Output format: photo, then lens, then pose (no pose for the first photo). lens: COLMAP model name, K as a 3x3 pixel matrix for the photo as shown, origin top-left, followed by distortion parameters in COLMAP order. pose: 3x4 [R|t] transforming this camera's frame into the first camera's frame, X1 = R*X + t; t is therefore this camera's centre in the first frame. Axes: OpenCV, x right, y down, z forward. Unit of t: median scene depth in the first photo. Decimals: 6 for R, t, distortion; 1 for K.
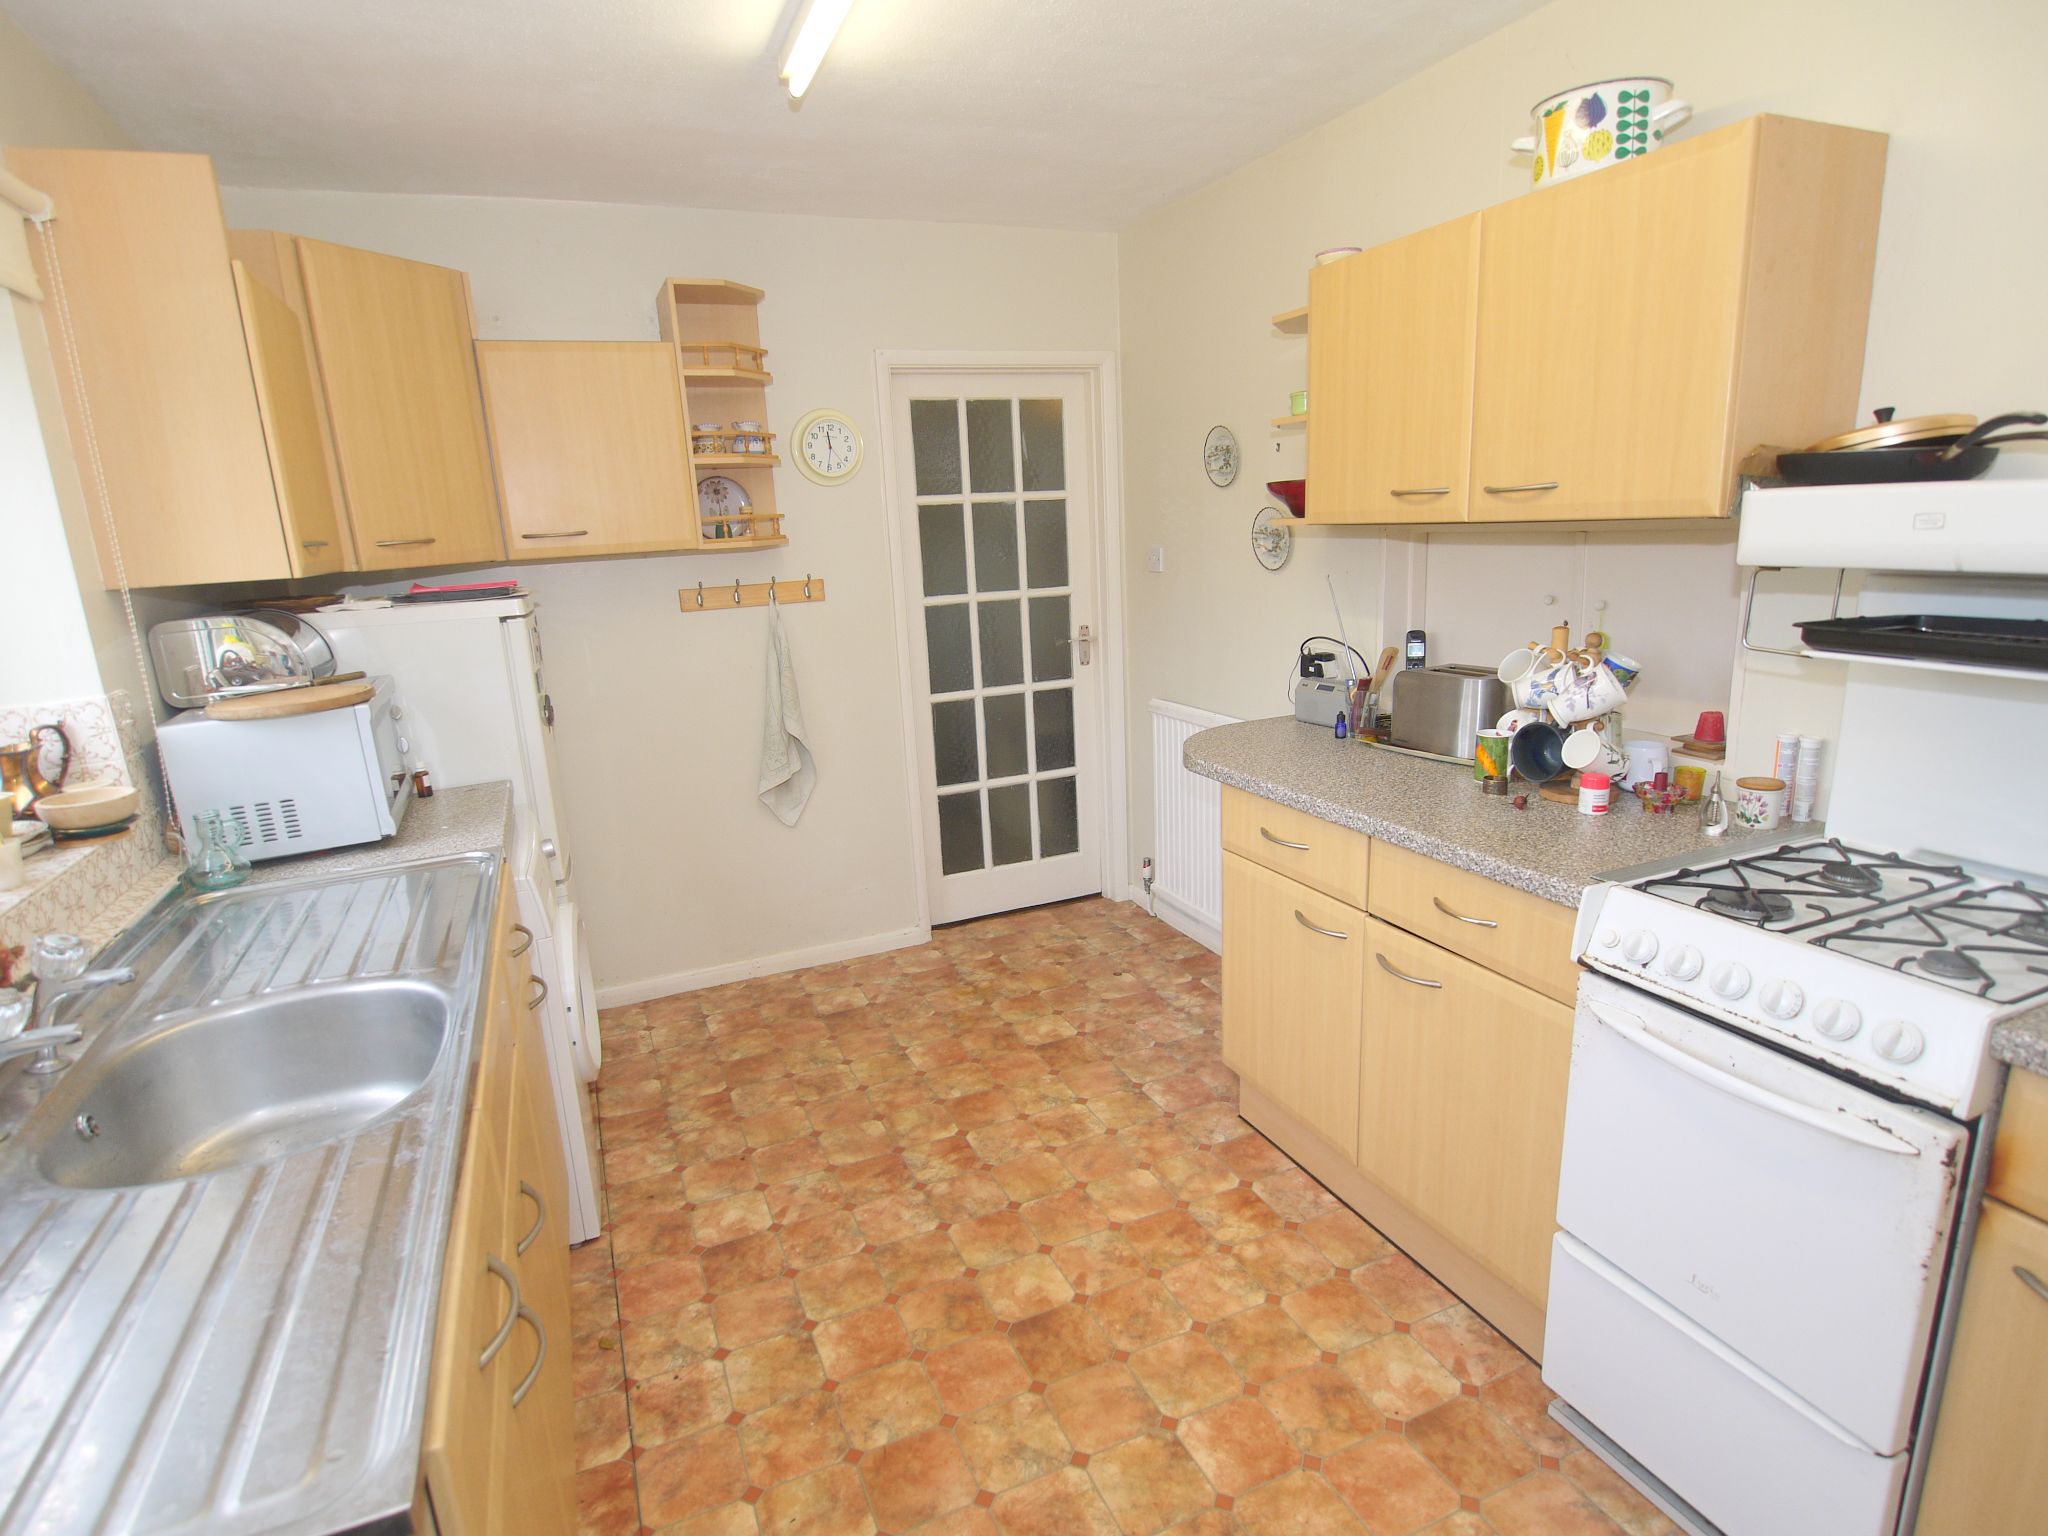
lens RADIAL K [[1087.6, 0, 1022.1], [0, 1087.6, 778.4], [0, 0, 1]] dist [0.002662, 0.000304]
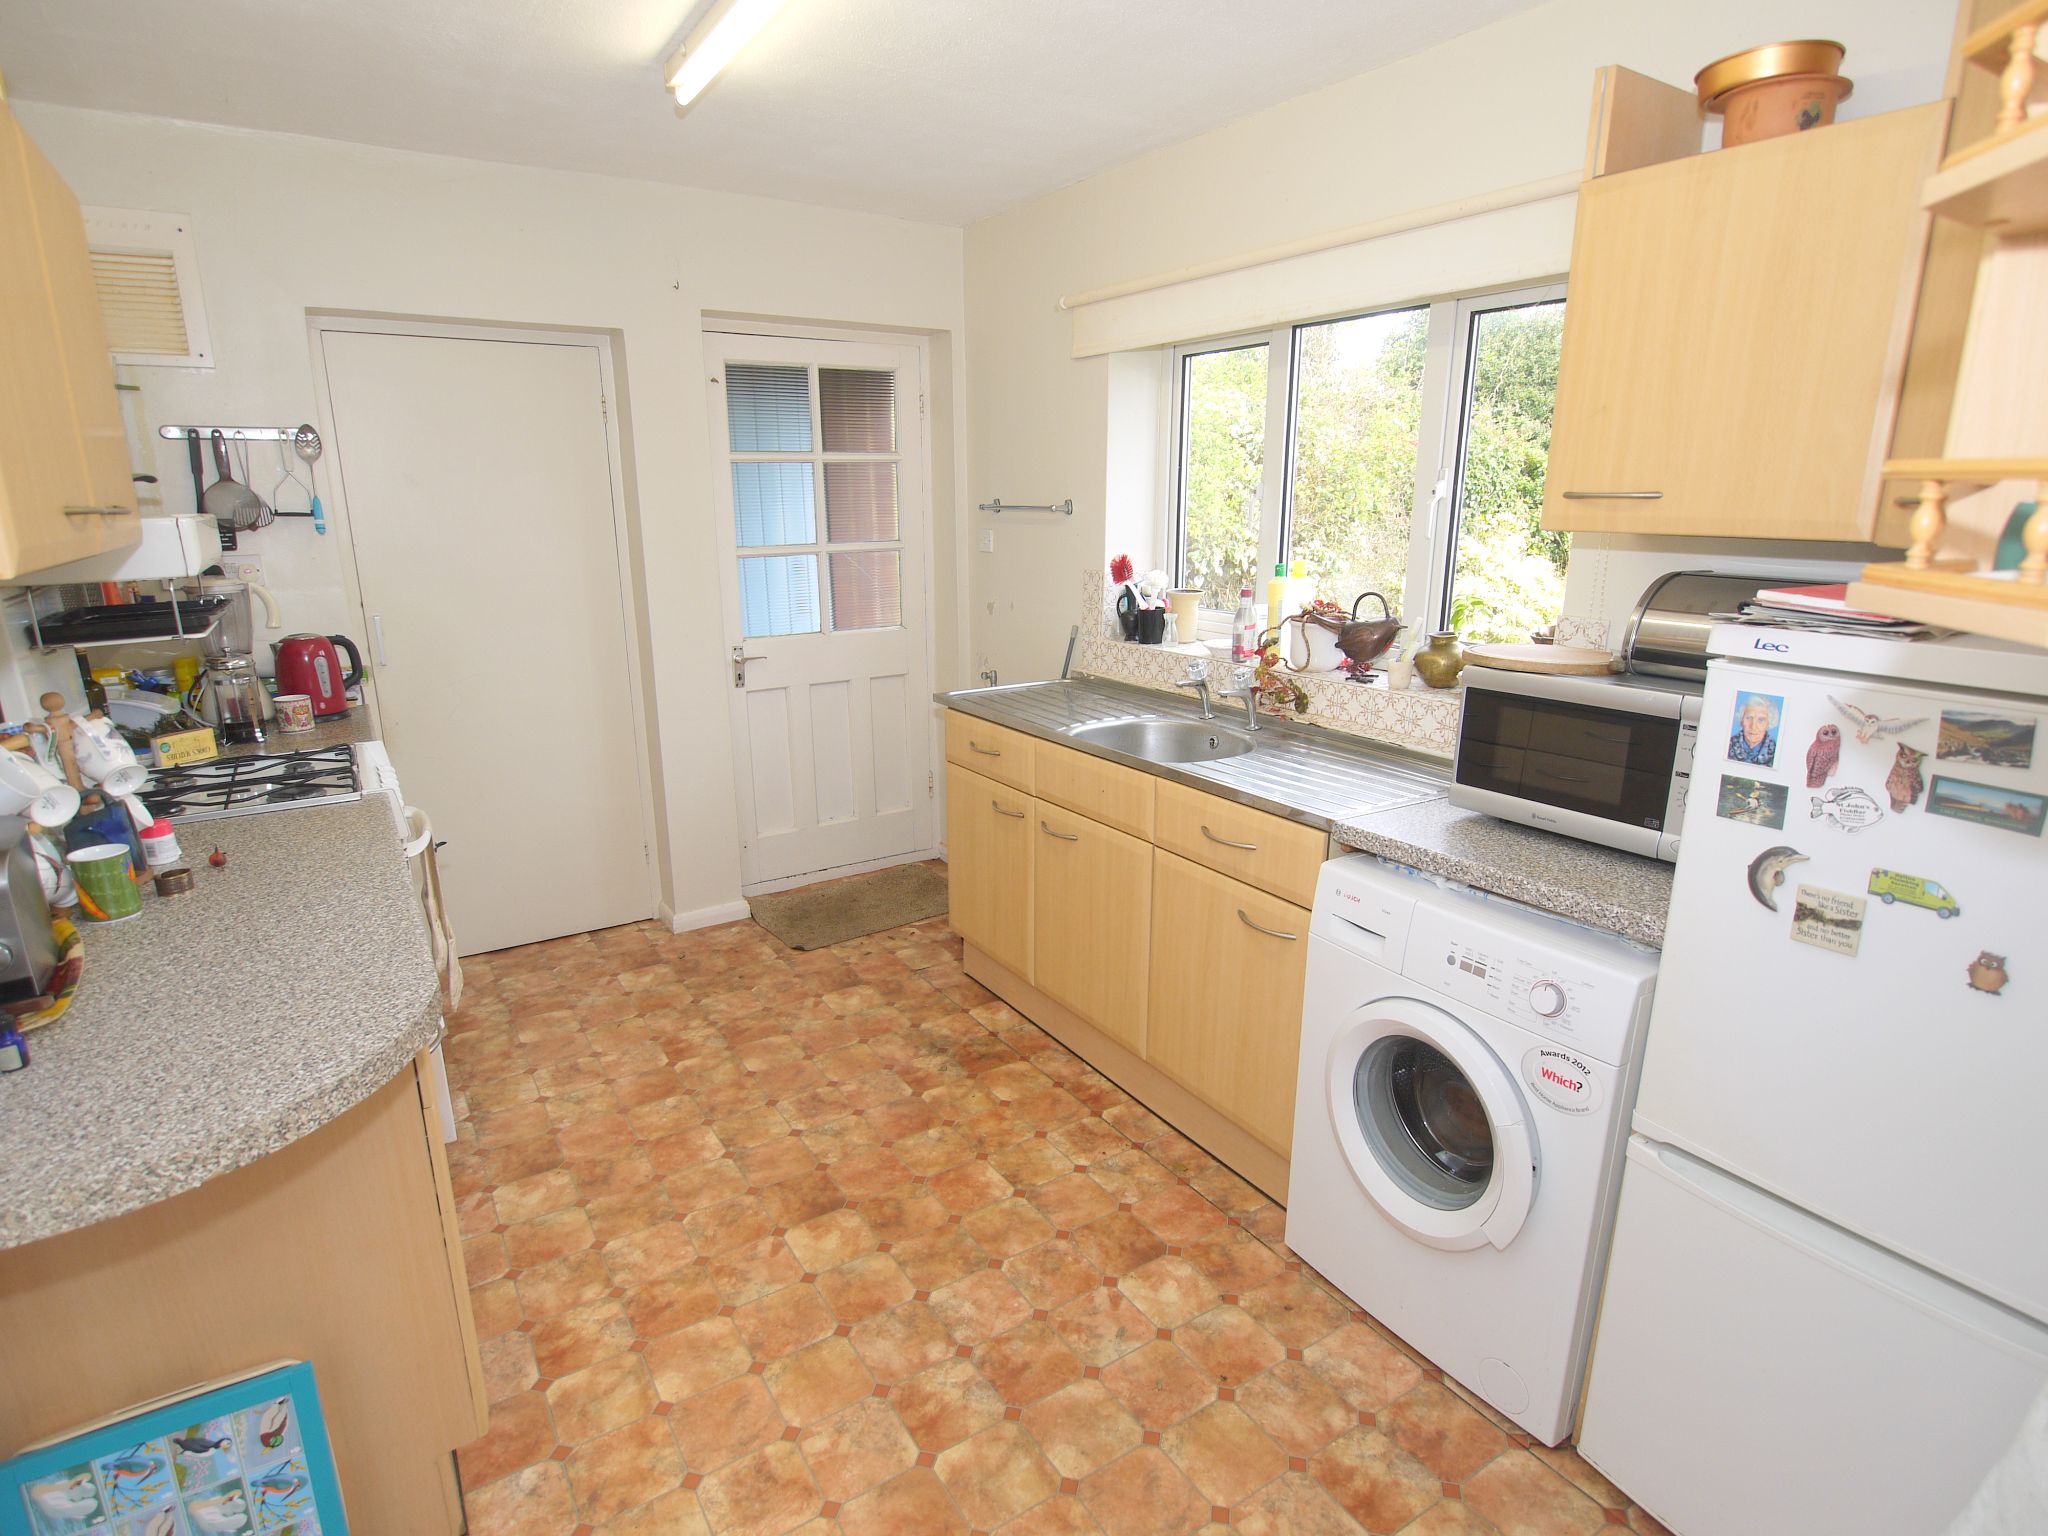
lens RADIAL K [[1087.6, 0, 1023.4], [0, 1087.6, 773.6], [0, 0, 1]] dist [0.002662, 0.000304]
pose [[-0.985276, 0.093150, -0.143368, -0.068775], [0.013530, 0.878397, 0.477740, -0.412333], [0.170436, 0.468766, -0.866724, 1.660110]]
